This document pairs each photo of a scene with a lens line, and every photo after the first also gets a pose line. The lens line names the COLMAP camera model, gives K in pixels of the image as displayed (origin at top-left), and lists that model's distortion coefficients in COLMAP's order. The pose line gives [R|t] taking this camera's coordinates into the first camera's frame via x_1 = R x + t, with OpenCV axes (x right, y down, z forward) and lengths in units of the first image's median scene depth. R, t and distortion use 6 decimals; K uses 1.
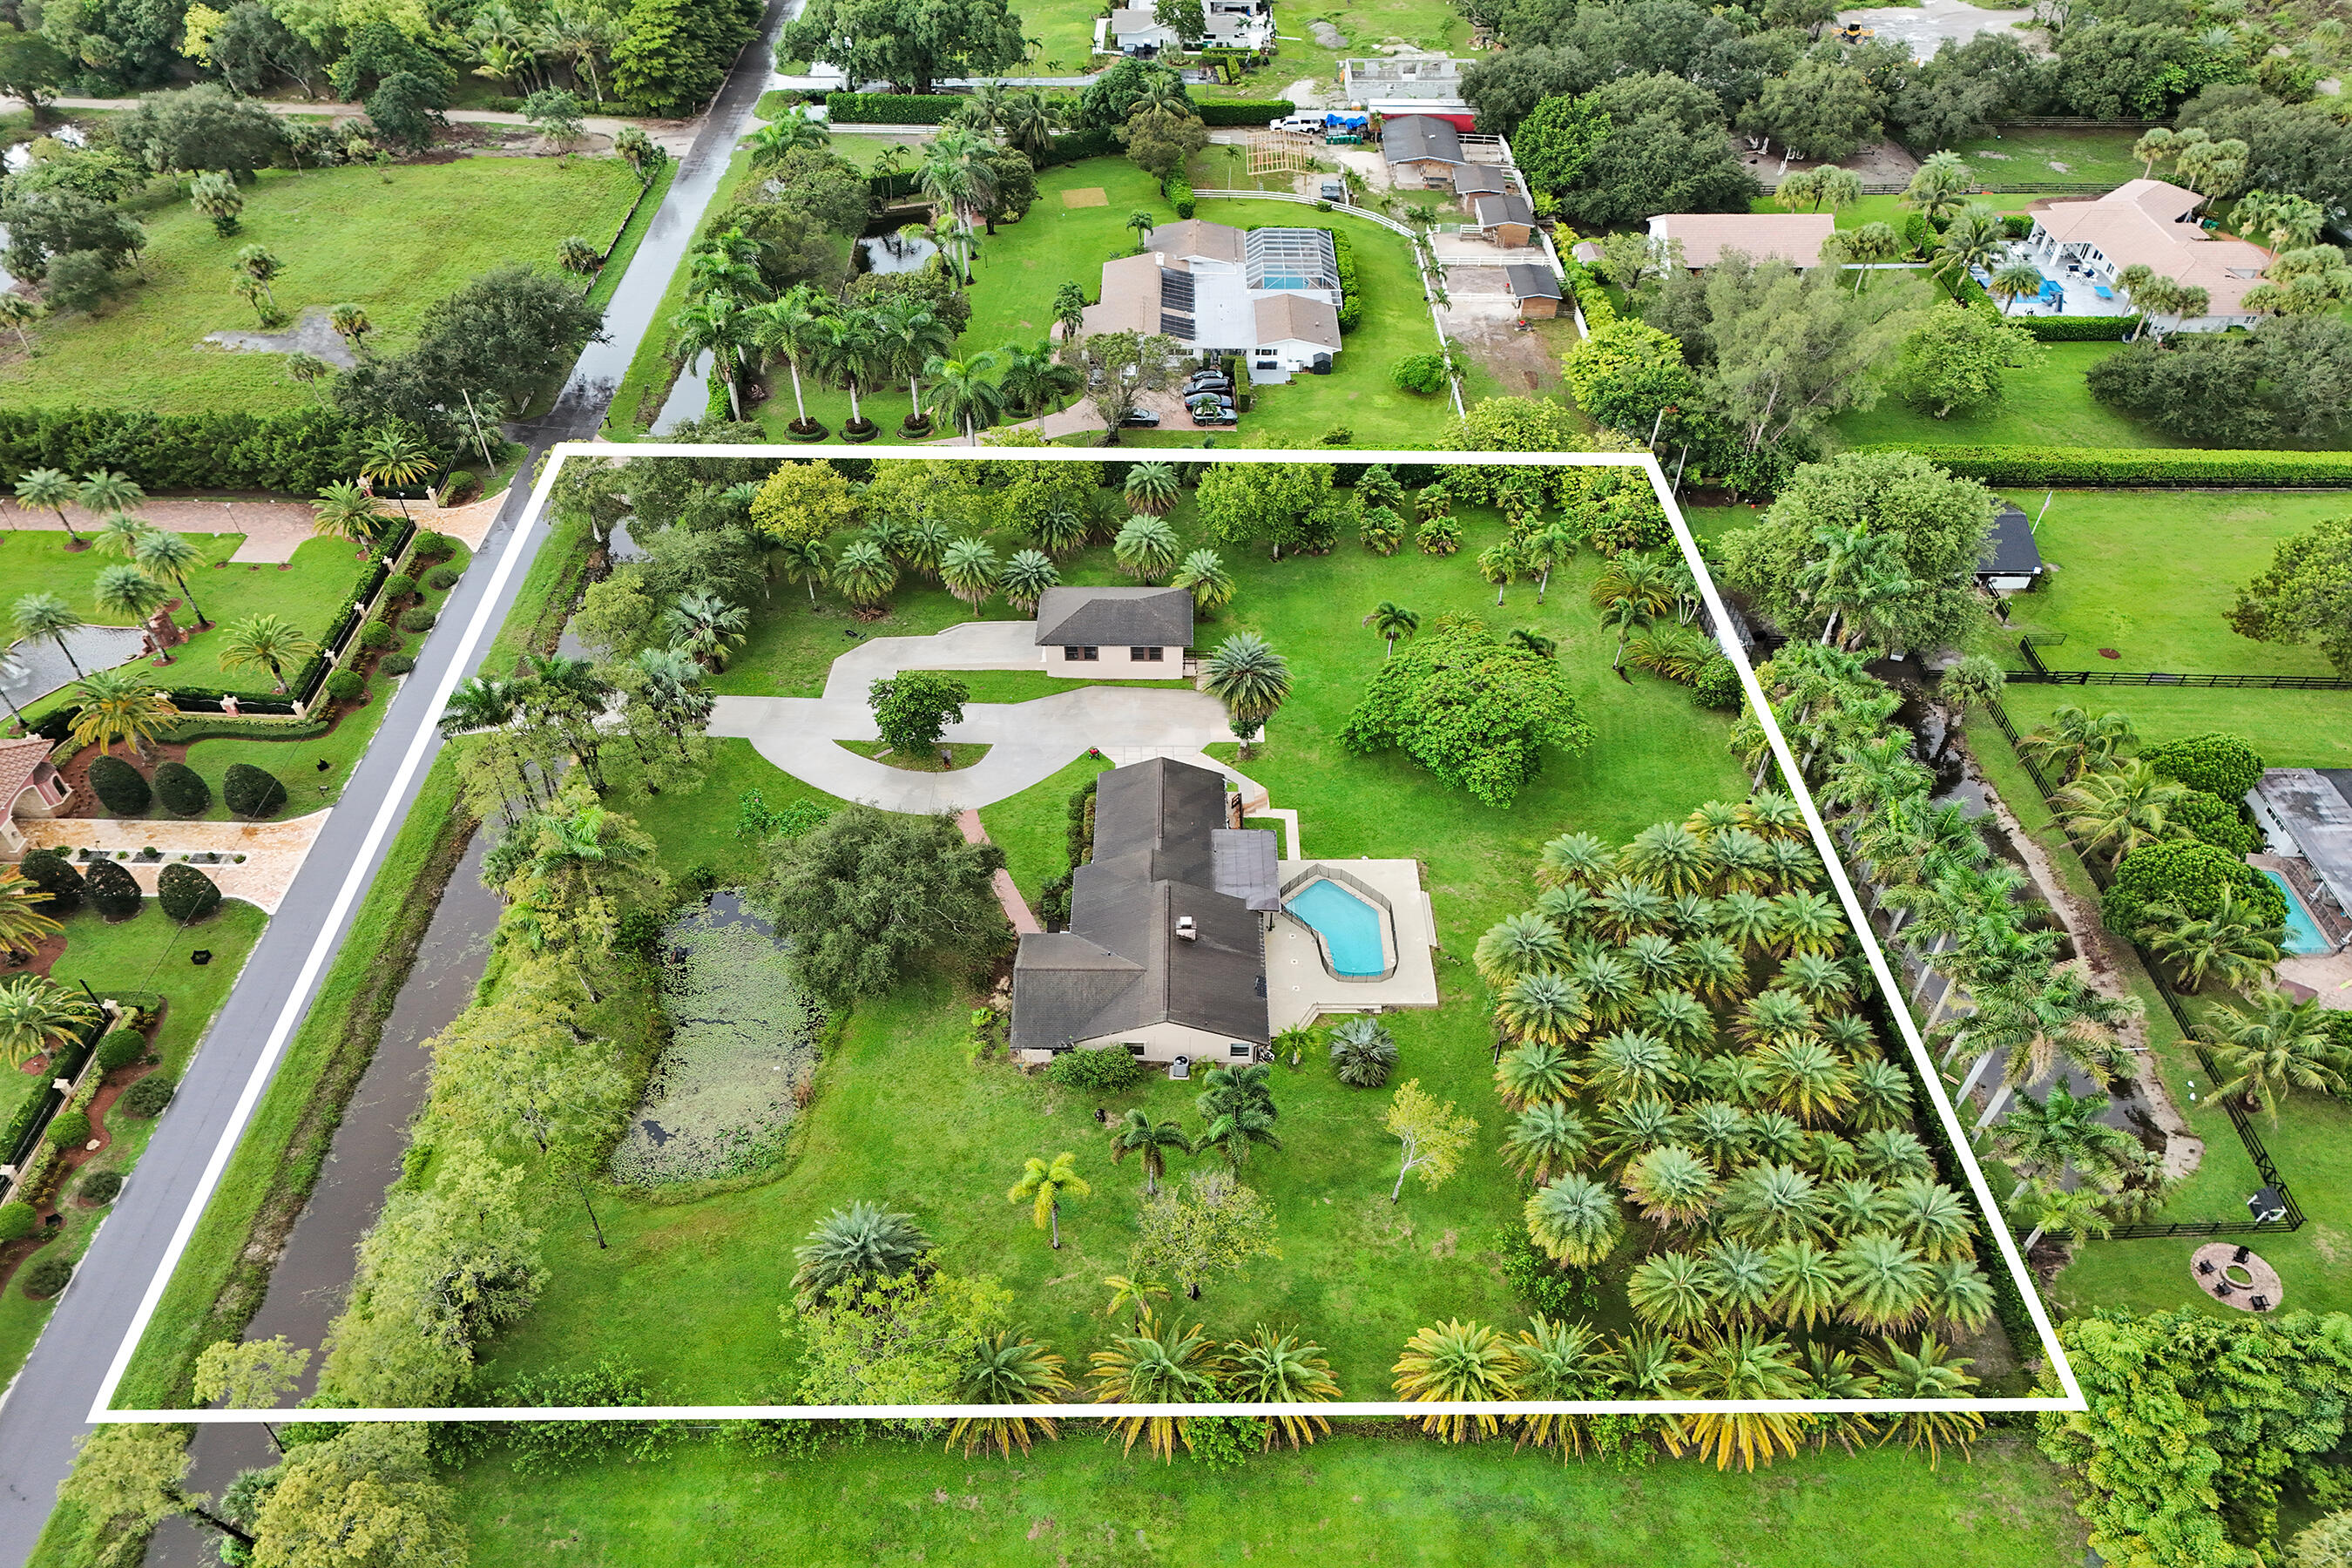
lens RADIAL K [[1688.8, 0, 1185.7], [0, 1688.8, 782.1], [0, 0, 1]] dist [0.070090, -0.070942]
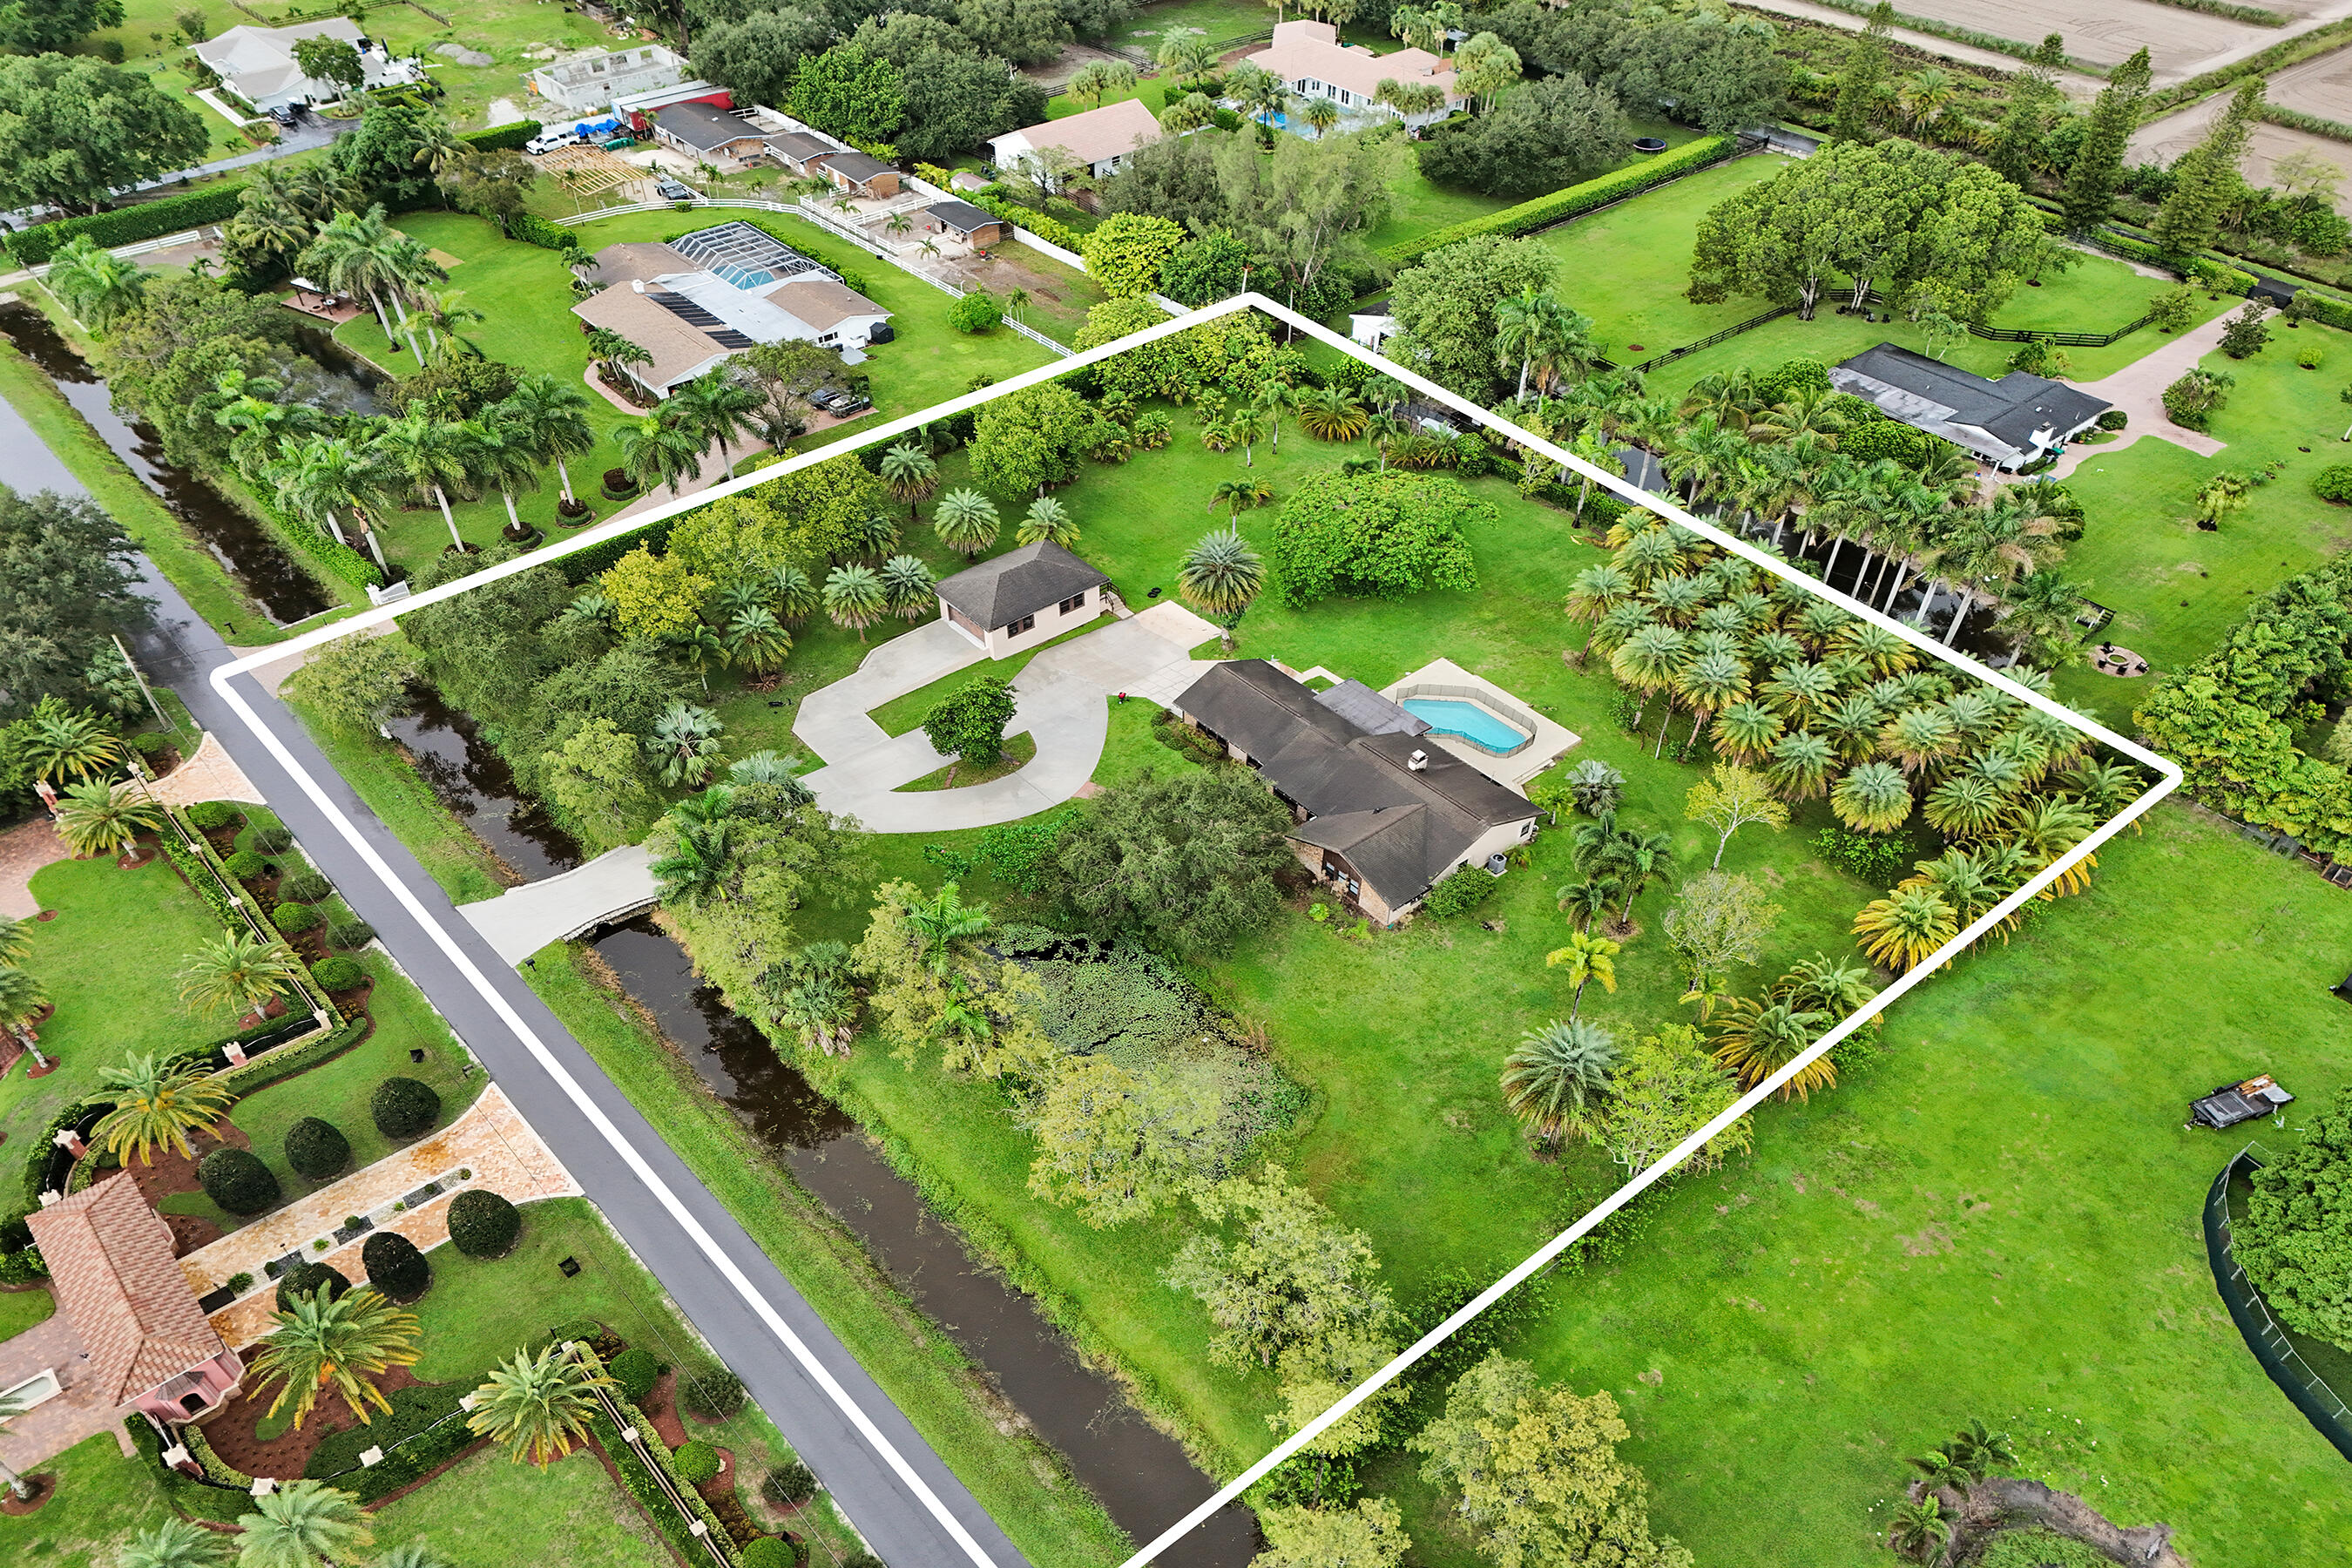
lens RADIAL K [[1688.8, 0, 1185.7], [0, 1688.8, 782.1], [0, 0, 1]] dist [0.070090, -0.070942]
pose [[0.784966, -0.406519, 0.467515, -0.436132], [0.401114, 0.908582, 0.116563, -0.061698], [-0.472161, 0.096029, 0.876266, 0.072940]]
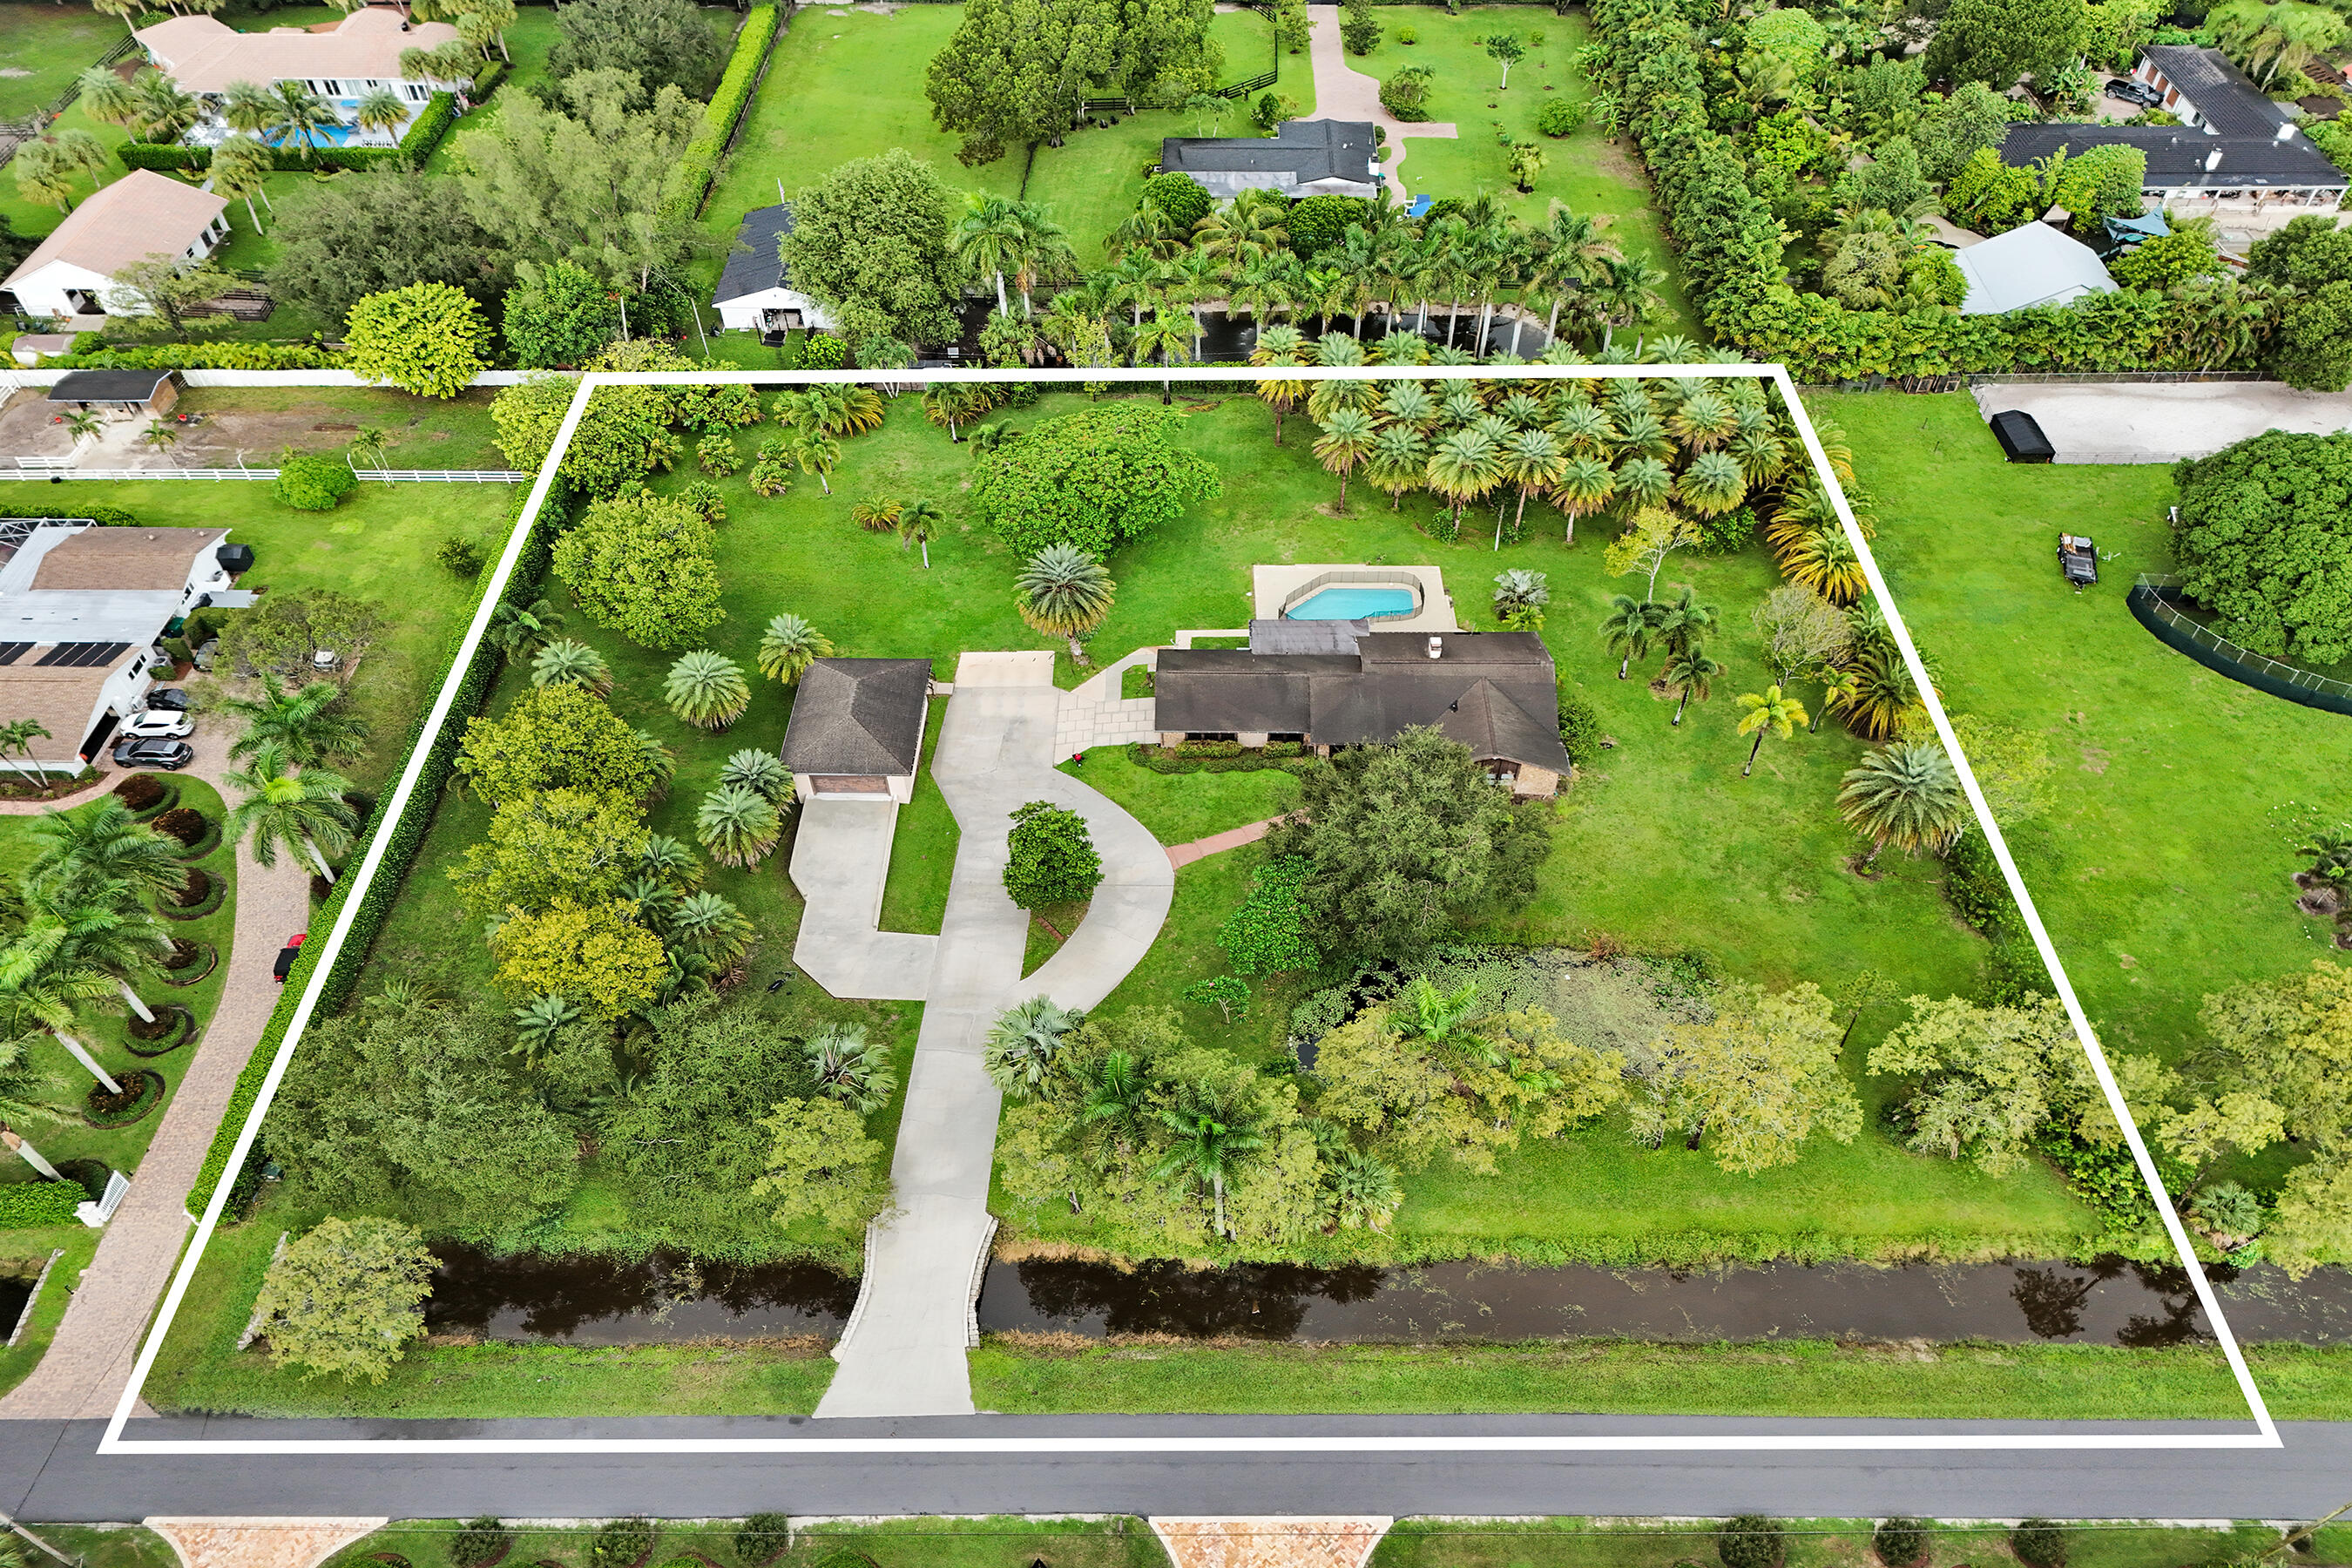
lens RADIAL K [[1688.8, 0, 1185.7], [0, 1688.8, 782.1], [0, 0, 1]] dist [0.070090, -0.070942]
pose [[0.103486, -0.712468, 0.694032, -0.580672], [0.649714, 0.576757, 0.495200, -0.357085], [-0.753102, 0.399676, 0.522587, 0.397211]]
